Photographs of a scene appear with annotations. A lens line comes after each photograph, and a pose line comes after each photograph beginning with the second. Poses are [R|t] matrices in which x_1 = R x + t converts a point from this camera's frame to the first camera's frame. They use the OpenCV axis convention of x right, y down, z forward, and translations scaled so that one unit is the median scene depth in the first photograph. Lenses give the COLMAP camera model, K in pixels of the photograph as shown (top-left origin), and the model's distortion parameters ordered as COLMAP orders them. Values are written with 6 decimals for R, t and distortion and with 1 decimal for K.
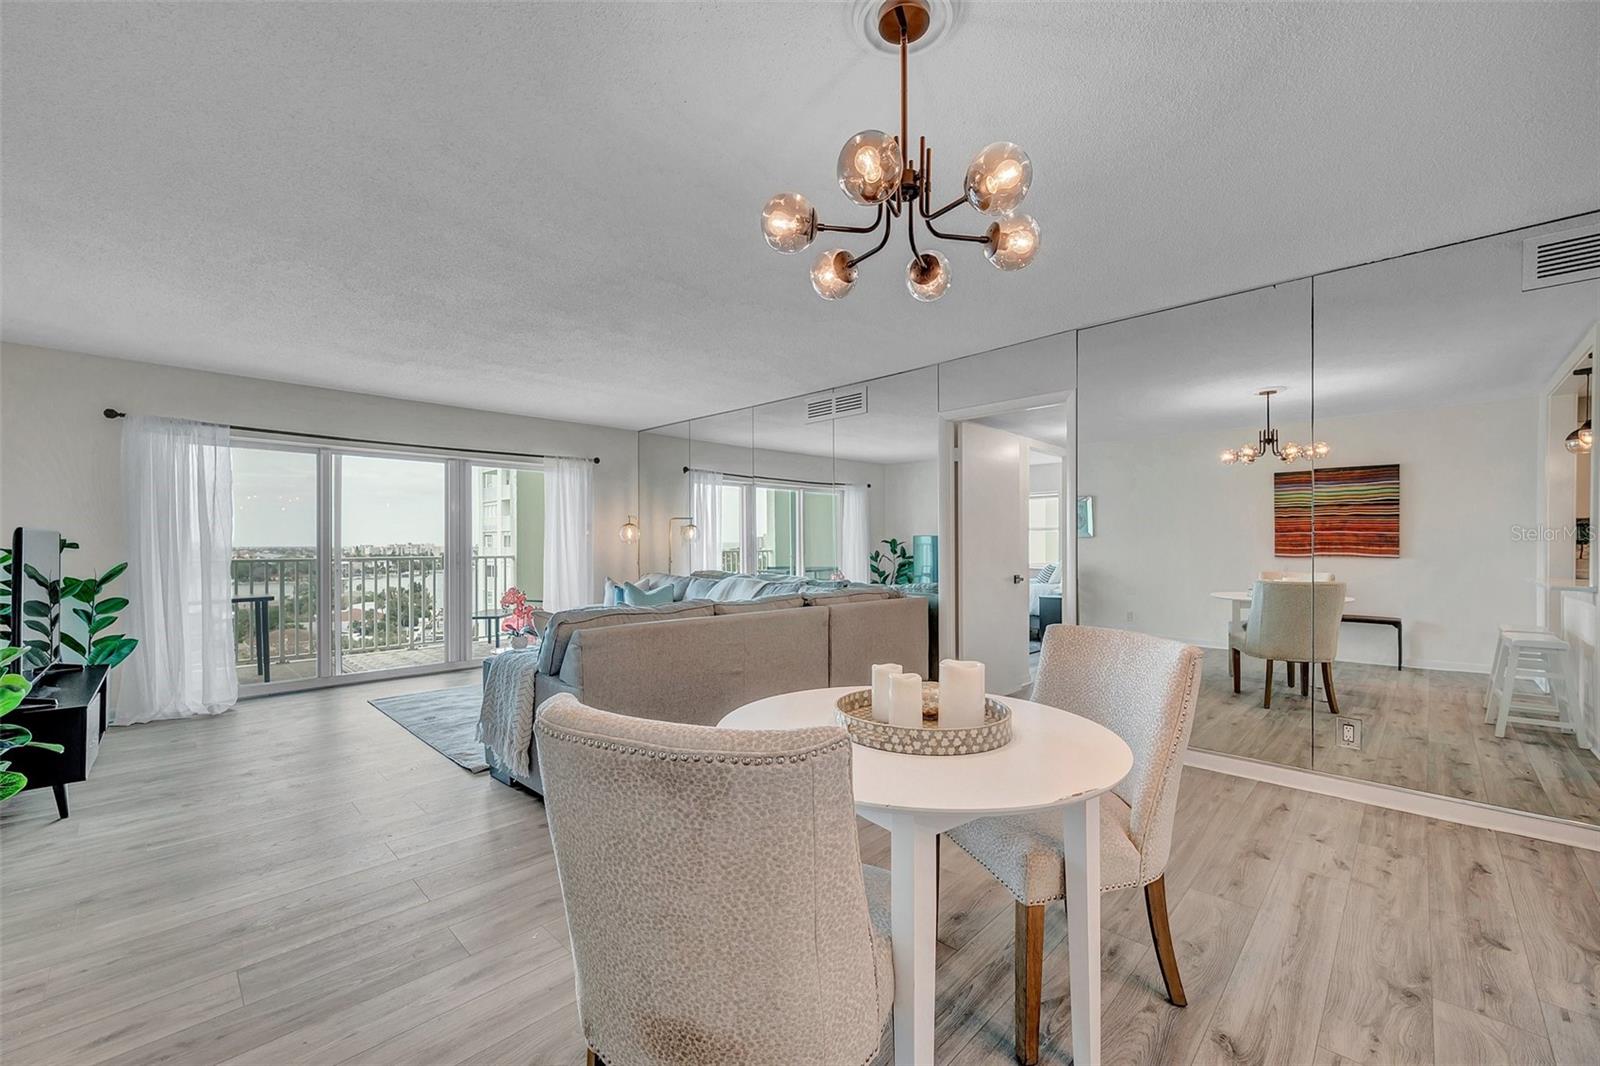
lens RADIAL K [[635.6, 0, 798.3], [0, 635.6, 544.8], [0, 0, 1]] dist [-0.004801, 0.000076]
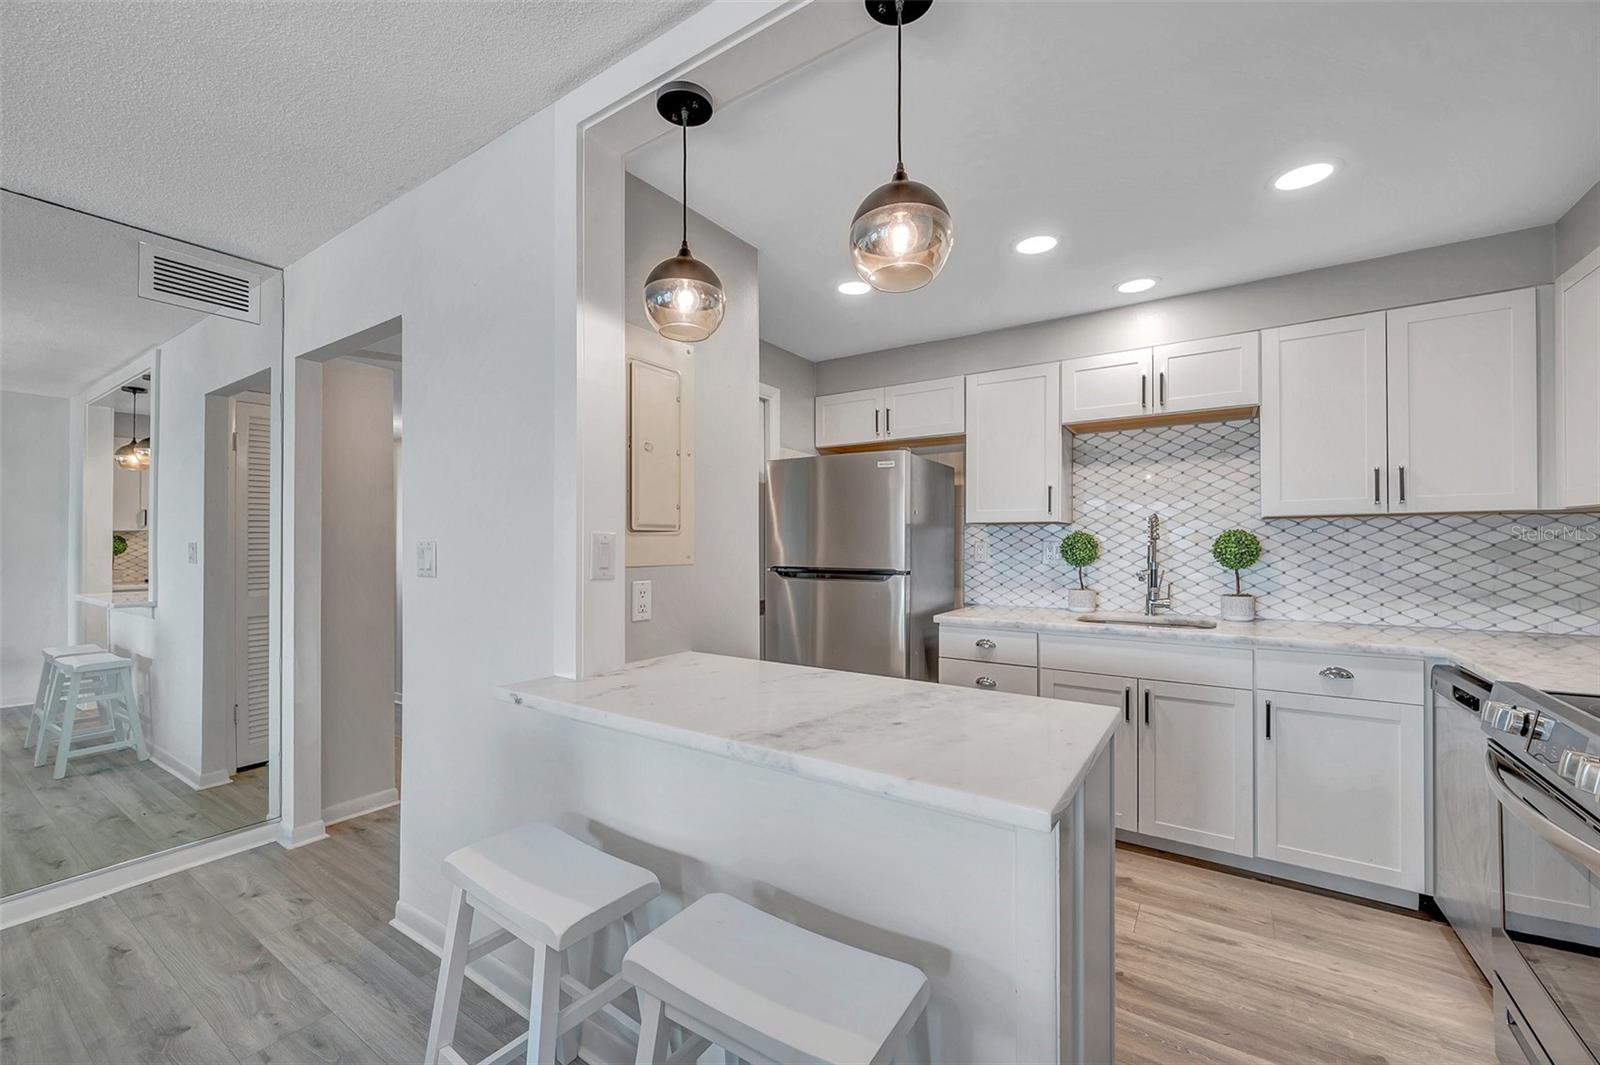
lens RADIAL K [[644.2, 0, 804.6], [0, 644.2, 540.6], [0, 0, 1]] dist [-0.001594, 0.001333]
pose [[-0.191080, 0.005309, 0.981560, 0.019983], [0.000789, 0.999986, -0.005255, -0.021788], [-0.981574, -0.000230, -0.191081, 0.132750]]
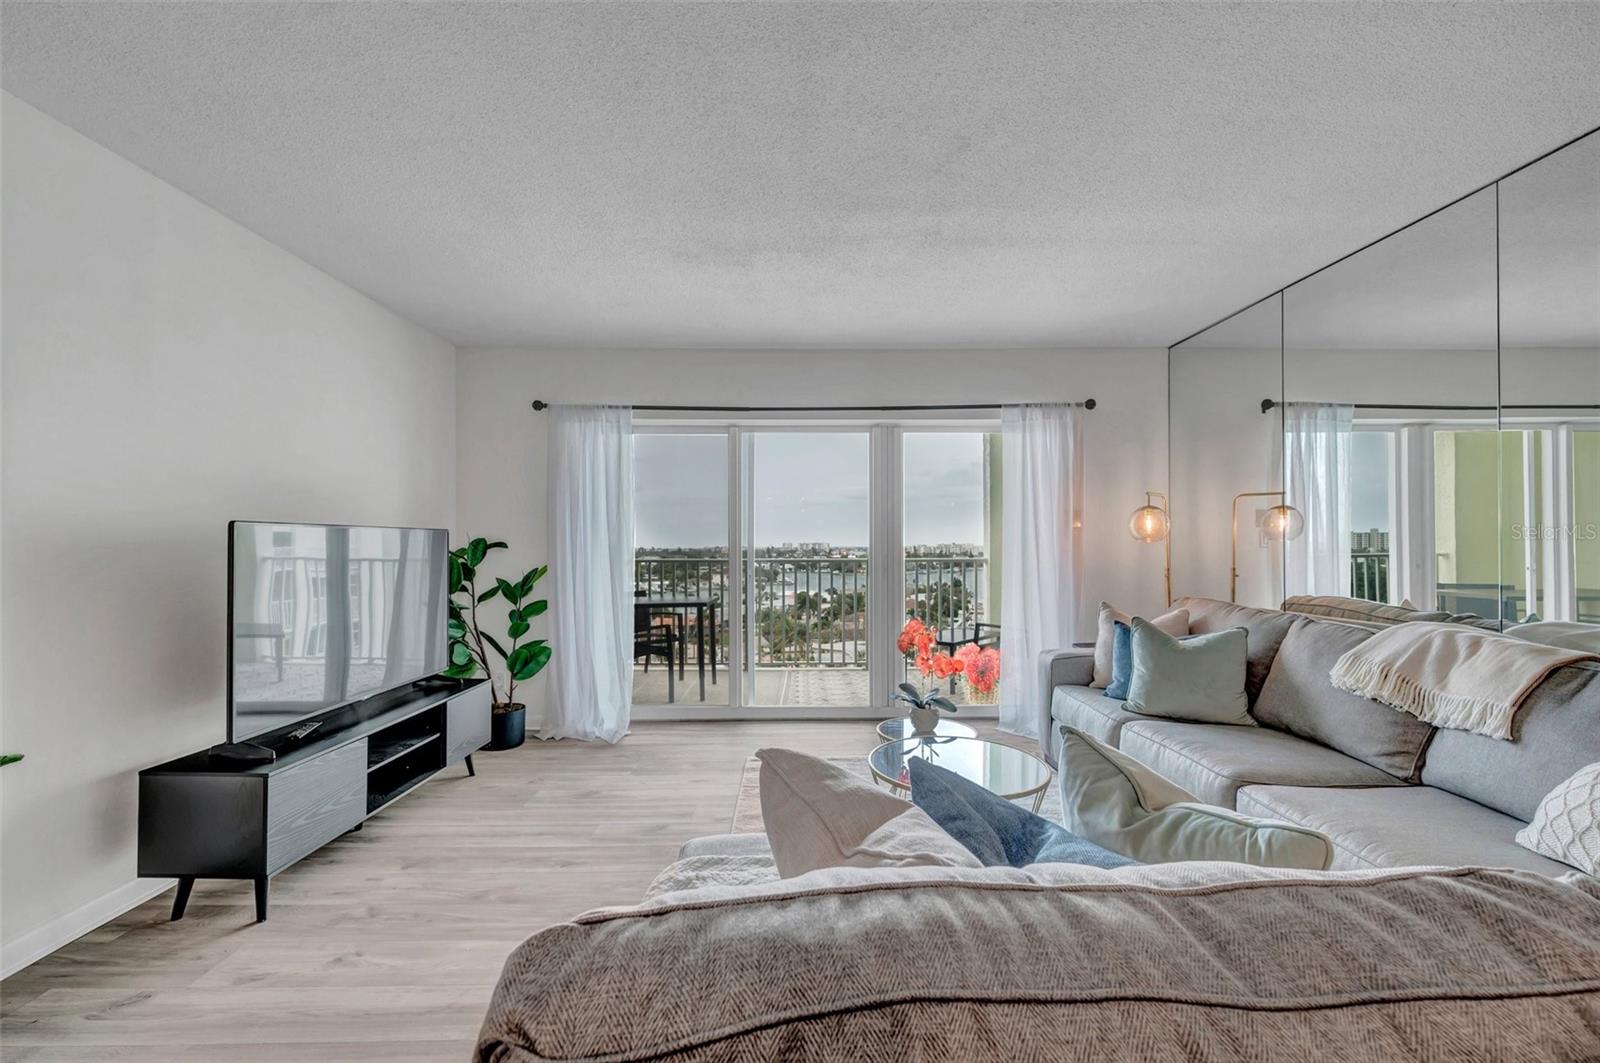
lens RADIAL K [[644.2, 0, 807.0], [0, 644.2, 540.1], [0, 0, 1]] dist [-0.001594, 0.001333]
pose [[0.712776, -0.004107, -0.701380, -0.122791], [-0.000368, 0.999981, -0.006229, -0.000111], [0.701392, 0.004698, 0.712760, 0.568008]]
